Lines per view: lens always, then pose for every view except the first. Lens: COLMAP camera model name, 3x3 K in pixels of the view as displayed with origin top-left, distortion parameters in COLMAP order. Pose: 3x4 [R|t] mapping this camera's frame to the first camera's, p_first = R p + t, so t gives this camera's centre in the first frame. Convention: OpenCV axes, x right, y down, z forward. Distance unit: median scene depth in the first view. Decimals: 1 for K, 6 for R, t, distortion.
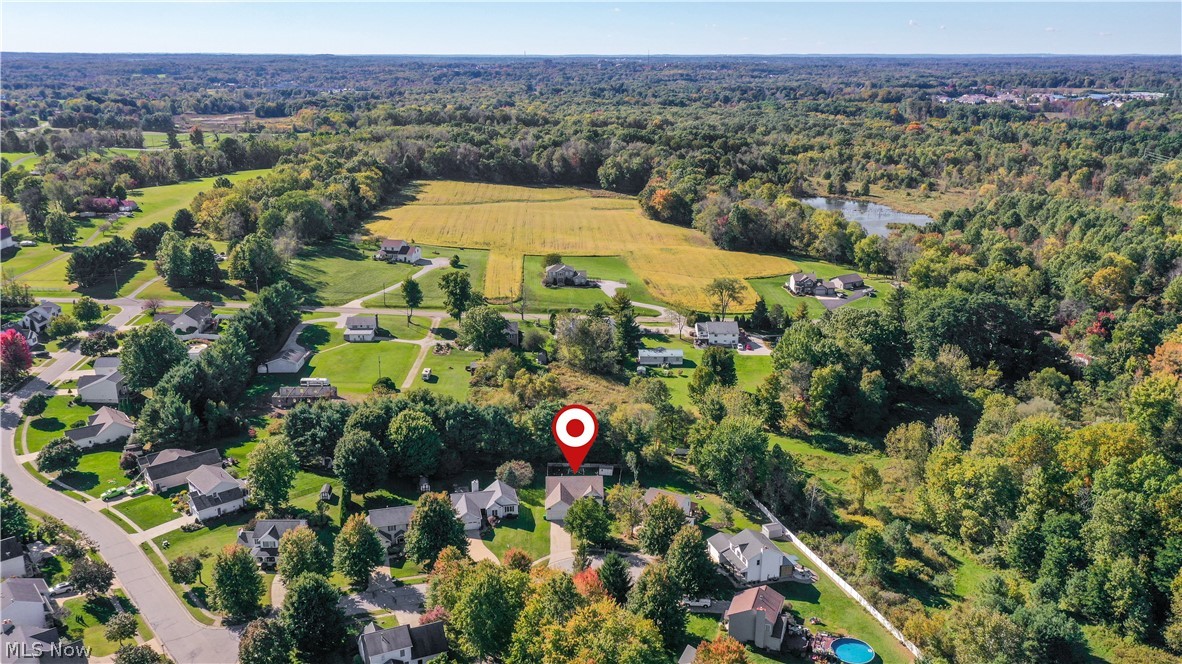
lens RADIAL K [[935.9, 0, 591.0], [0, 935.9, 332.0], [0, 0, 1]] dist [0.006470, 0.004173]
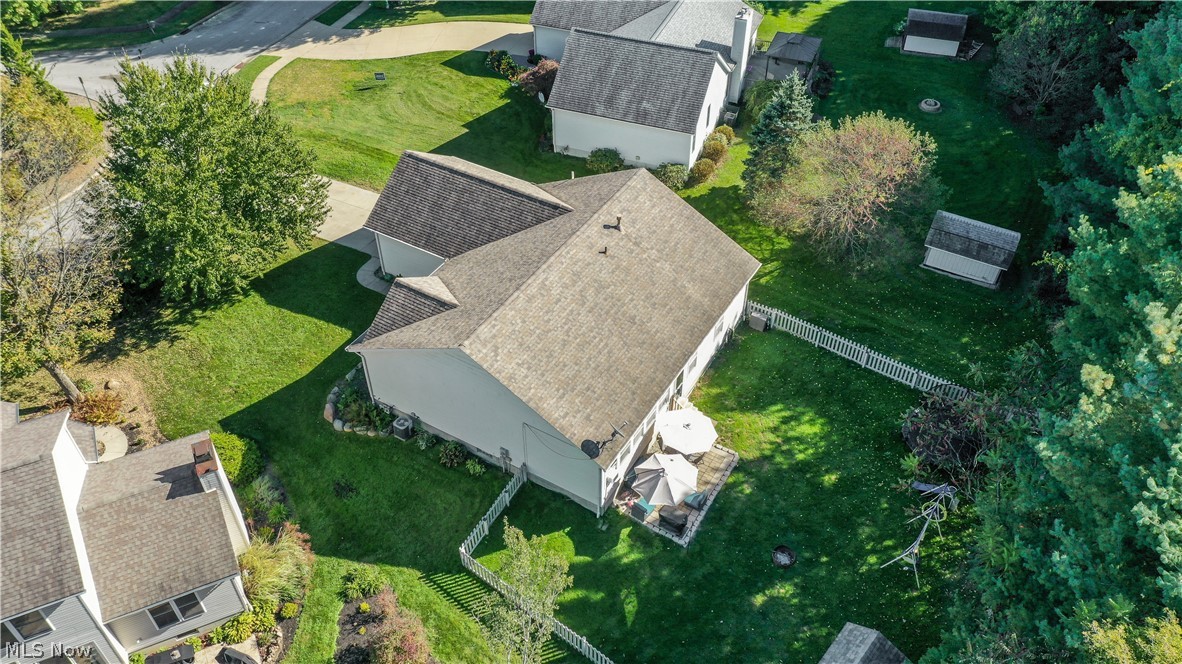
lens RADIAL K [[935.9, 0, 591.0], [0, 935.9, 332.0], [0, 0, 1]] dist [0.006470, 0.004173]
pose [[-0.544790, 0.566562, -0.618233, 0.097105], [-0.250094, 0.593920, 0.764665, 0.032301], [0.800411, 0.571198, -0.181868, 1.096691]]
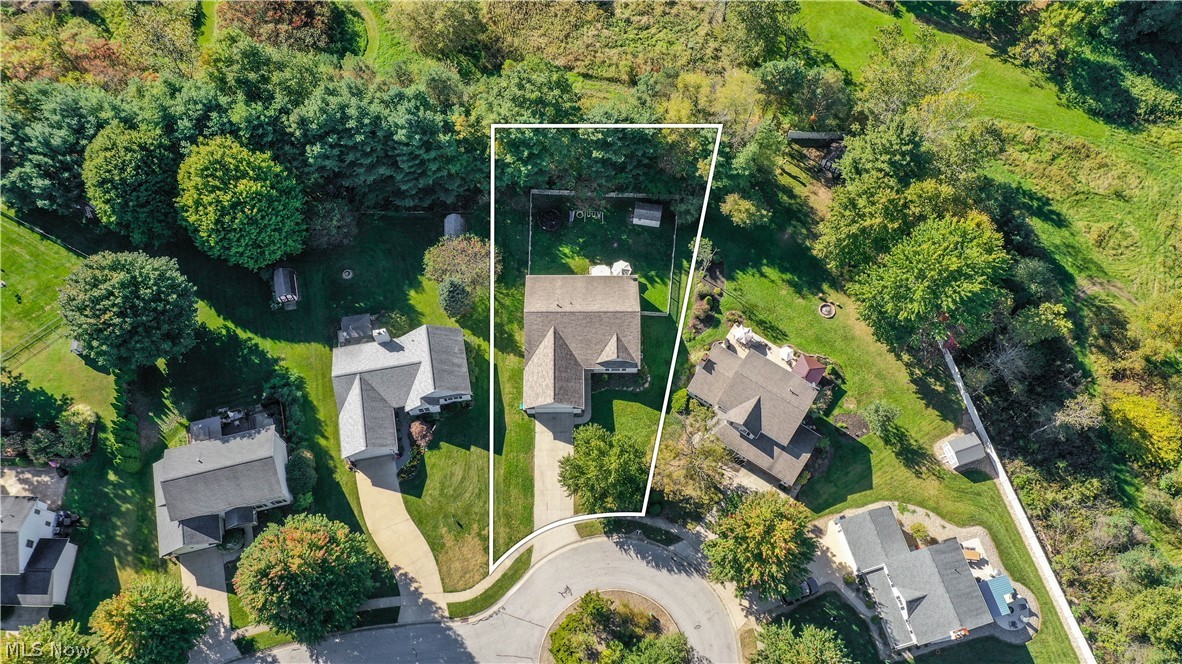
lens RADIAL K [[935.9, 0, 591.0], [0, 935.9, 332.0], [0, 0, 1]] dist [0.006470, 0.004173]
pose [[0.999604, 0.023922, -0.014816, -0.005875], [-0.003603, 0.631014, 0.775763, -0.229150], [0.027907, -0.775403, 0.630850, 0.717217]]
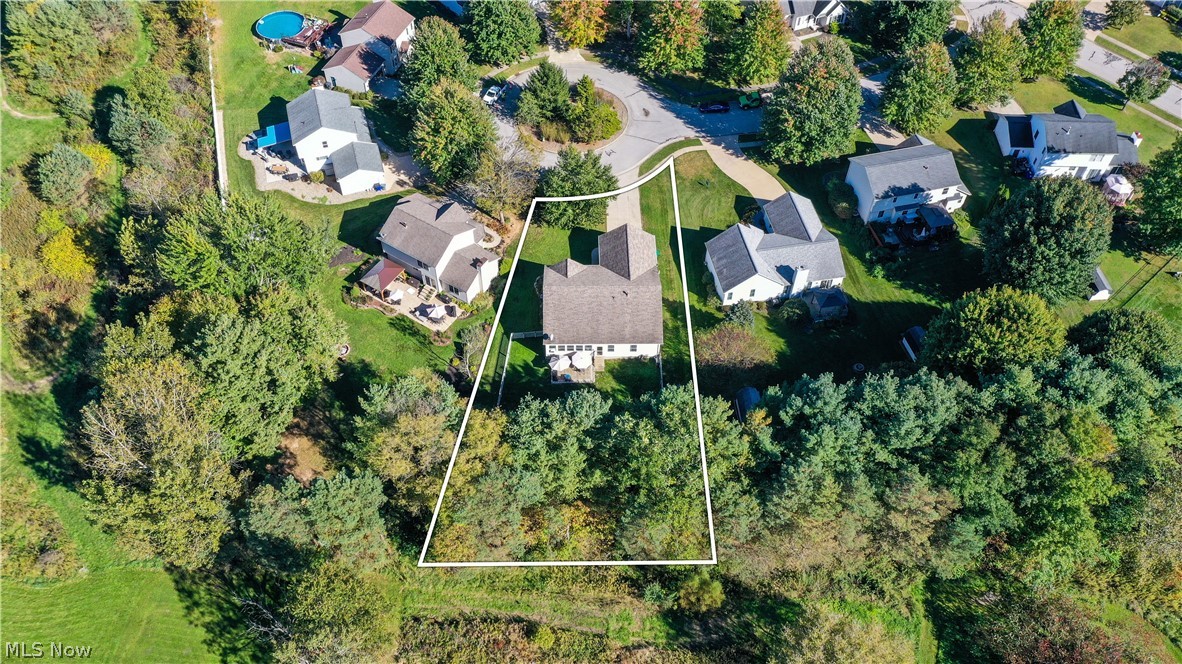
lens RADIAL K [[935.9, 0, 591.0], [0, 935.9, 332.0], [0, 0, 1]] dist [0.006470, 0.004173]
pose [[-0.999719, -0.023543, -0.002683, -0.011570], [-0.011372, 0.377338, 0.926006, -0.292506], [-0.020789, 0.925776, -0.377499, 1.262434]]
